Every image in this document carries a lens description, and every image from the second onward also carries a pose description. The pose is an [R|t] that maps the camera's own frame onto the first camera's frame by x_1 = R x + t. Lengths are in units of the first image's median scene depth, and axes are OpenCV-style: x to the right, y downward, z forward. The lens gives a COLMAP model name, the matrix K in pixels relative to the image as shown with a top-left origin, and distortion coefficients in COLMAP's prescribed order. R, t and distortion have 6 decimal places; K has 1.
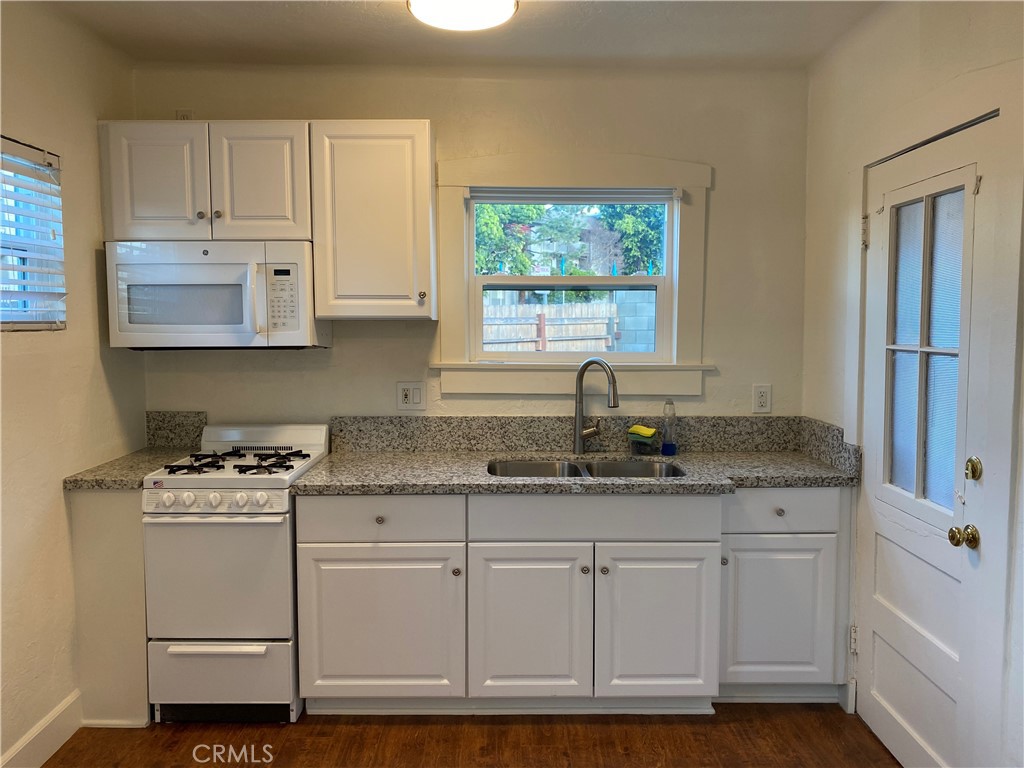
lens RADIAL K [[769.9, 0, 511.9], [0, 769.9, 381.8], [0, 0, 1]] dist [0.008995, 0.005490]
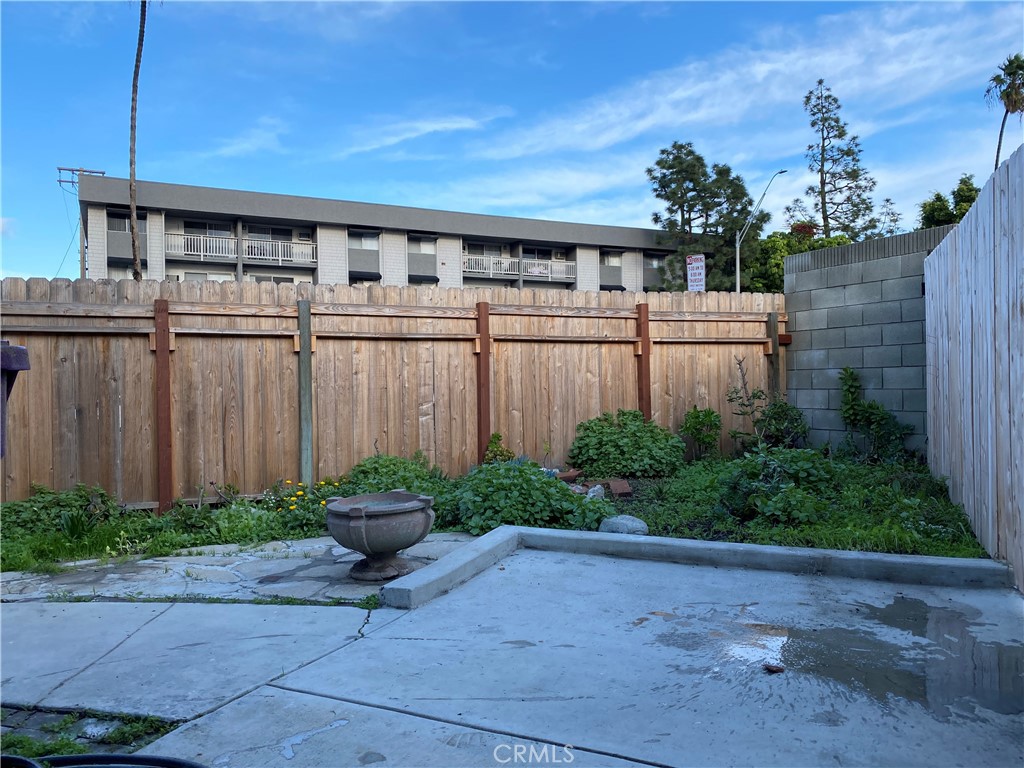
lens RADIAL K [[769.9, 0, 510.0], [0, 769.9, 386.3], [0, 0, 1]] dist [0.008995, 0.005490]
pose [[0.913905, -0.007078, -0.405867, 0.198023], [-0.024471, 0.997069, -0.072492, 0.039110], [0.405190, 0.076183, 0.911053, 0.281436]]
